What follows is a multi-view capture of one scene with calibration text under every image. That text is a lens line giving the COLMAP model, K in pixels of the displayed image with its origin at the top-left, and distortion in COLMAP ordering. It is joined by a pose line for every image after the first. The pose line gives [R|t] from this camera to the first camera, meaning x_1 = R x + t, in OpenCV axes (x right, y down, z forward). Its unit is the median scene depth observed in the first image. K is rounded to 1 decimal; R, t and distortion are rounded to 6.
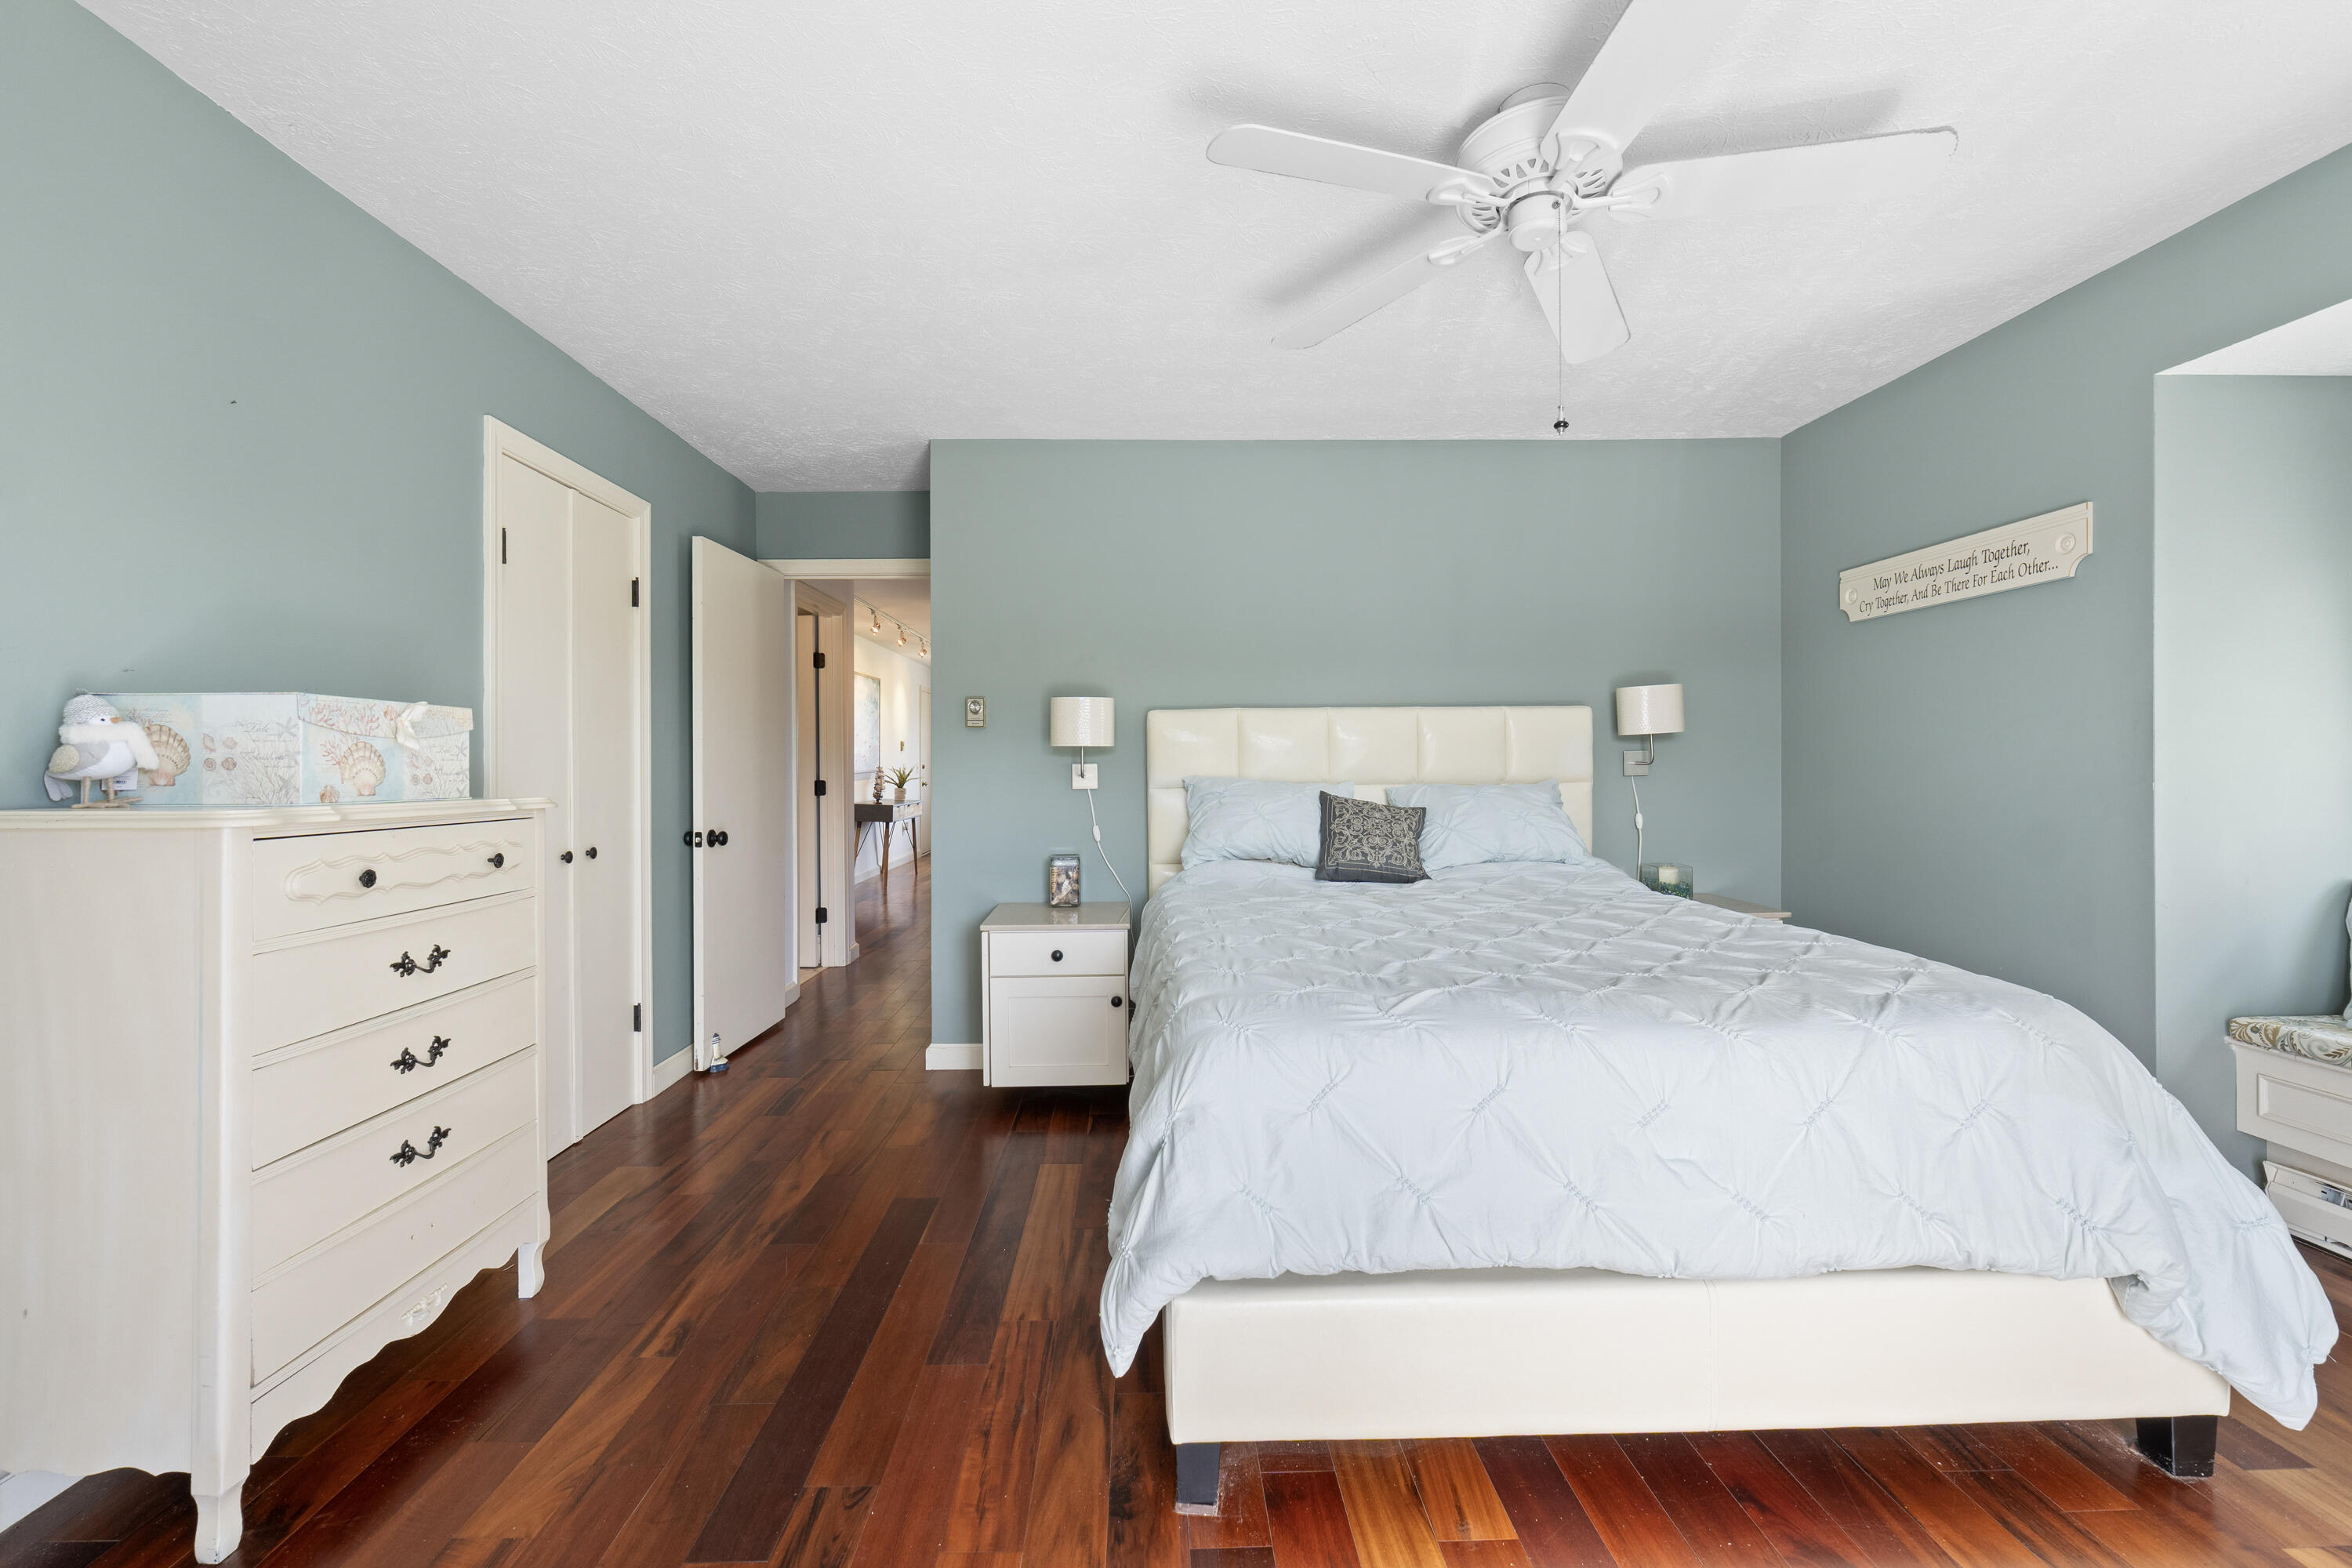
lens RADIAL K [[987.3, 0, 1171.9], [0, 987.3, 774.7], [0, 0, 1]] dist [-0.008318, 0.000833]
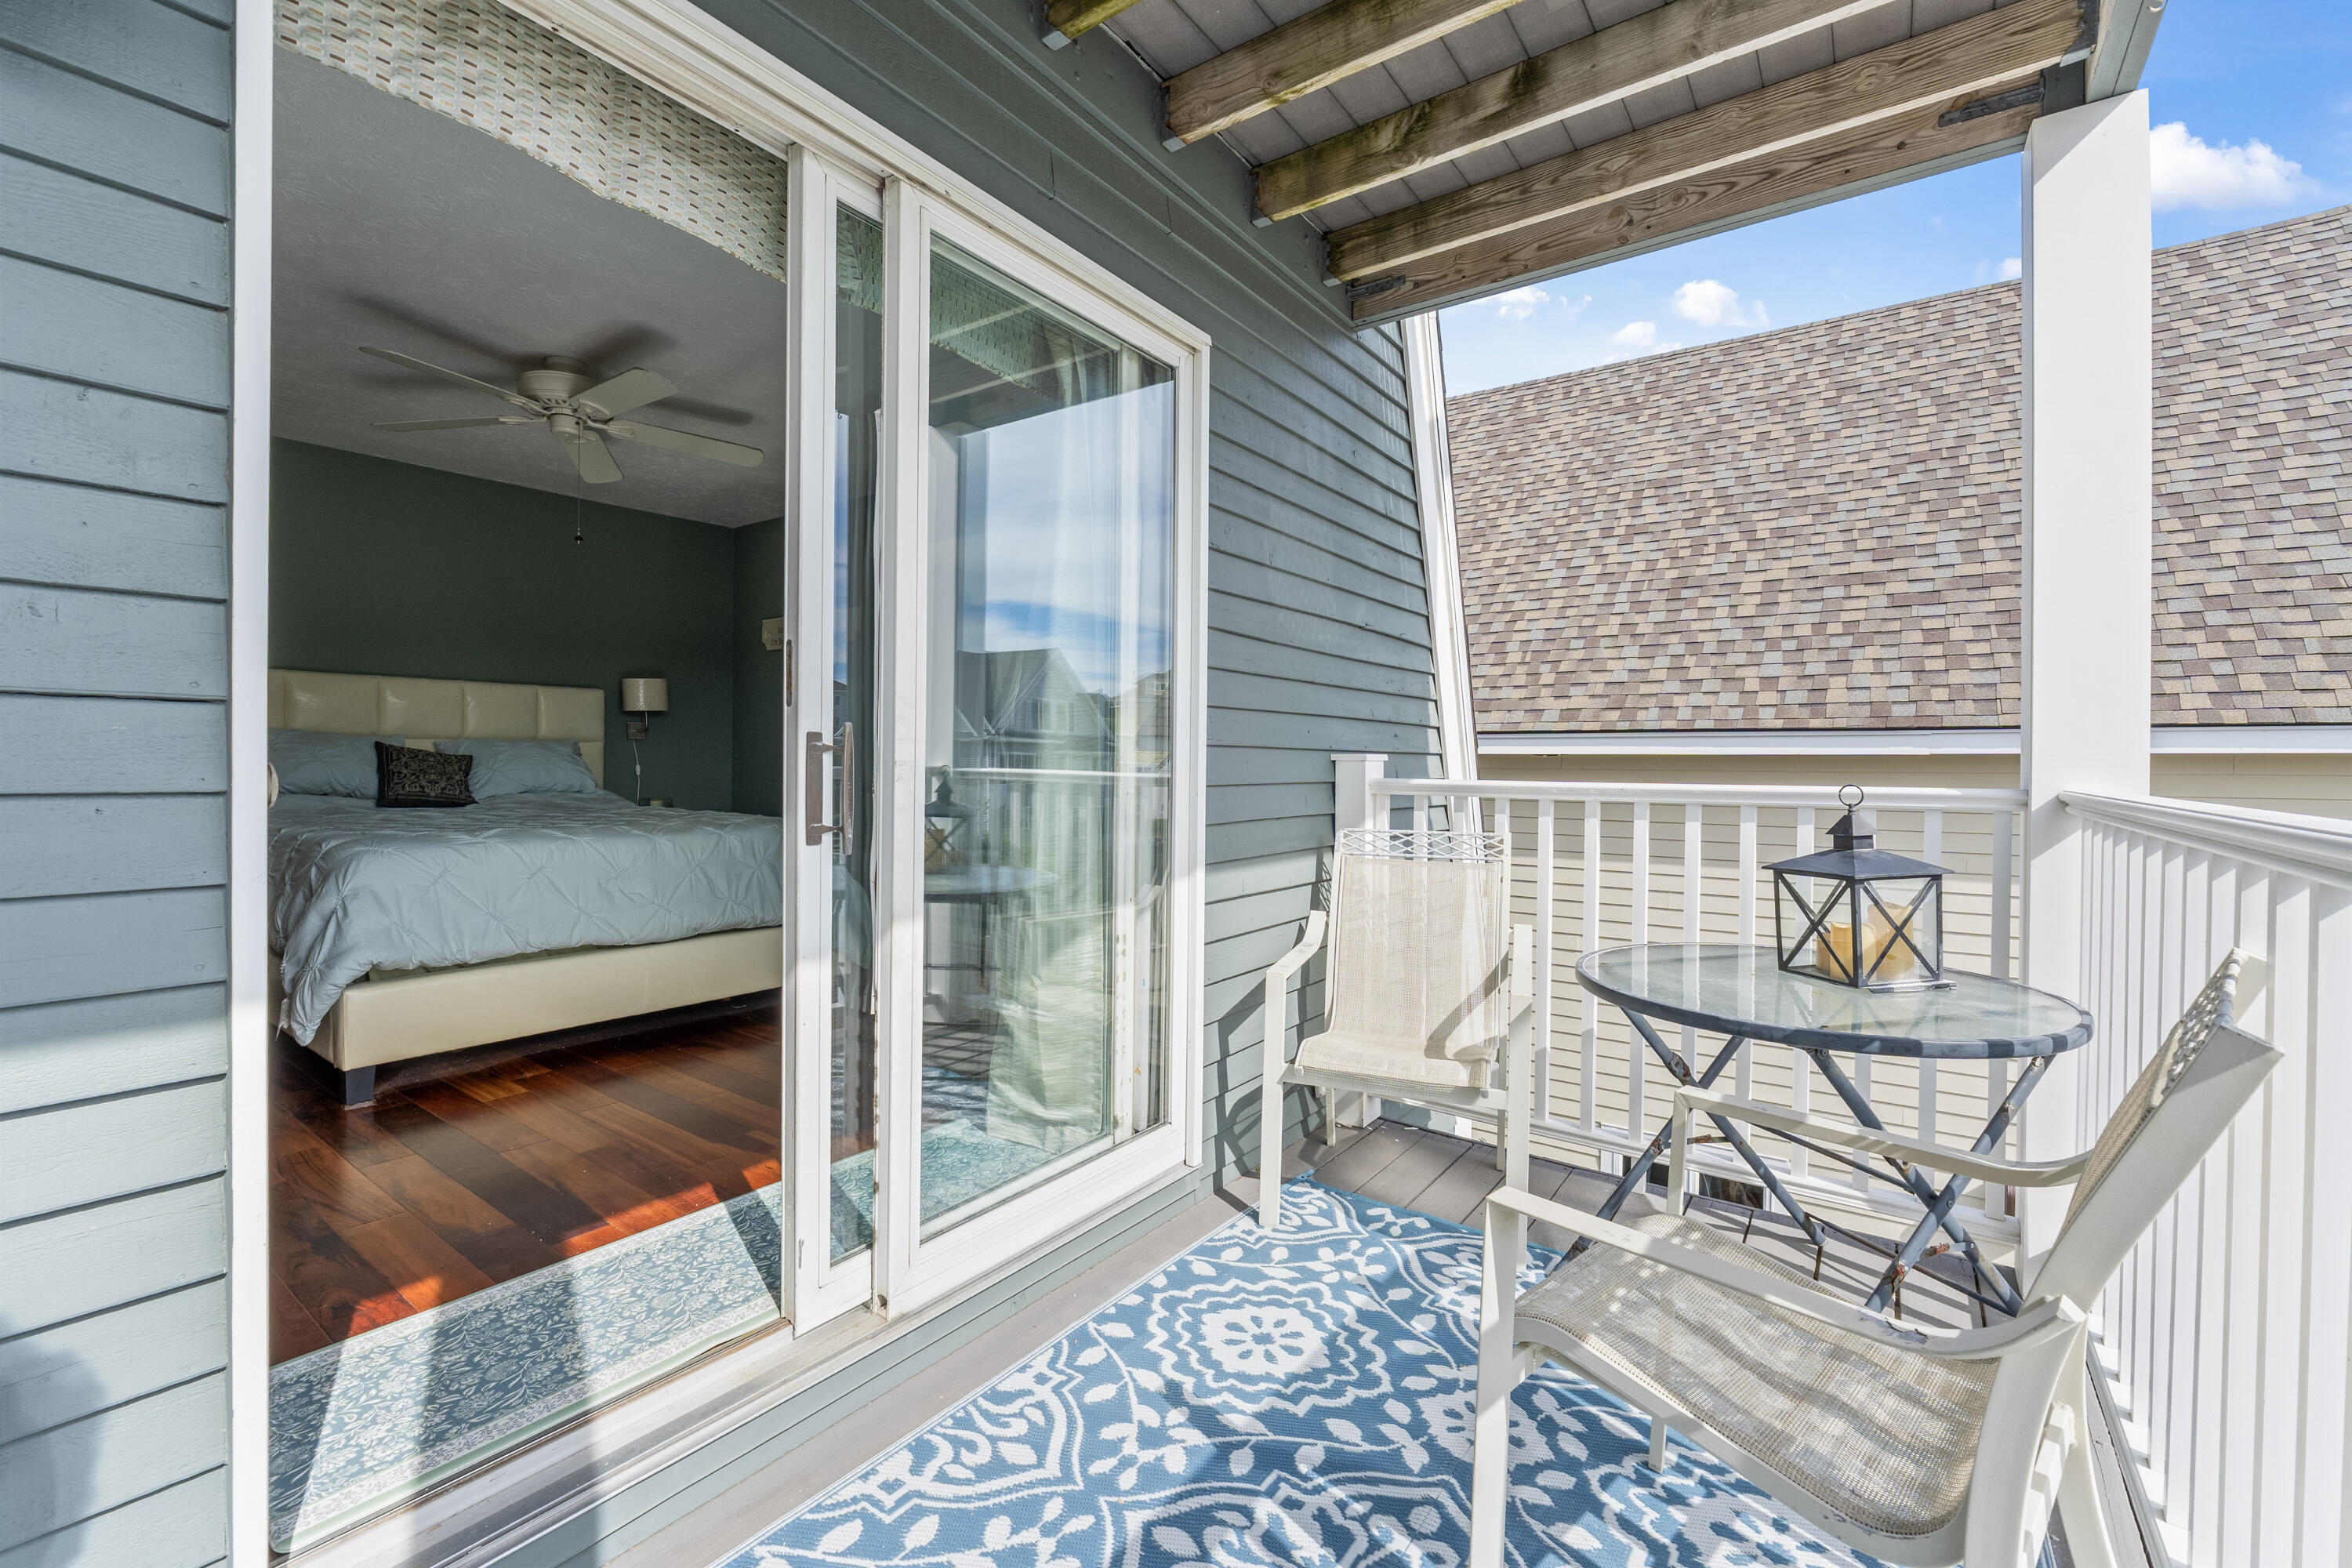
lens RADIAL K [[987.3, 0, 1171.9], [0, 987.3, 774.7], [0, 0, 1]] dist [-0.008318, 0.000833]
pose [[0.612176, 0.004562, 0.790708, -0.228228], [-0.006603, 0.999978, -0.000657, 0.055752], [-0.790694, -0.004819, 0.612193, -0.601628]]
